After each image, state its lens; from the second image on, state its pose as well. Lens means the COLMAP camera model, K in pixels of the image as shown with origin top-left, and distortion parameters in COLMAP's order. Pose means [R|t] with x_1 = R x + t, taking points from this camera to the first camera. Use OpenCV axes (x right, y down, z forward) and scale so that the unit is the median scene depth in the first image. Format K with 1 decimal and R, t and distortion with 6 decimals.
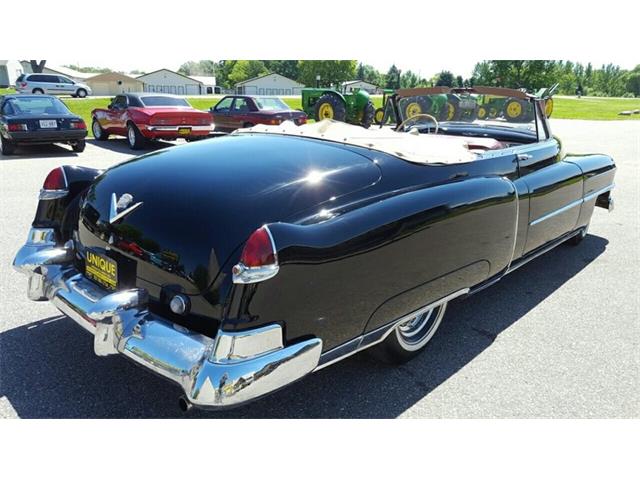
lens RADIAL K [[484.2, 0, 321.2], [0, 484.2, 227.6], [0, 0, 1]] dist [0.158869, -0.191109]
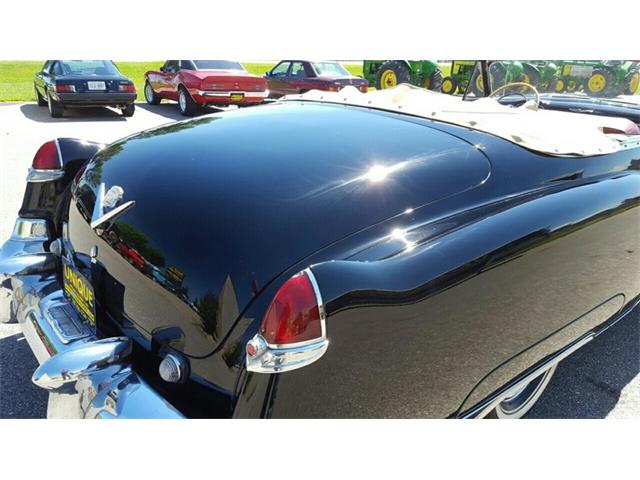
lens RADIAL K [[470.5, 0, 319.3], [0, 470.5, 230.1], [0, 0, 1]] dist [0.077946, -0.084476]
pose [[0.992491, 0.059262, -0.107002, -0.012241], [-0.051236, 0.995771, 0.076255, -0.024011], [0.111068, -0.070200, 0.991330, 0.121418]]
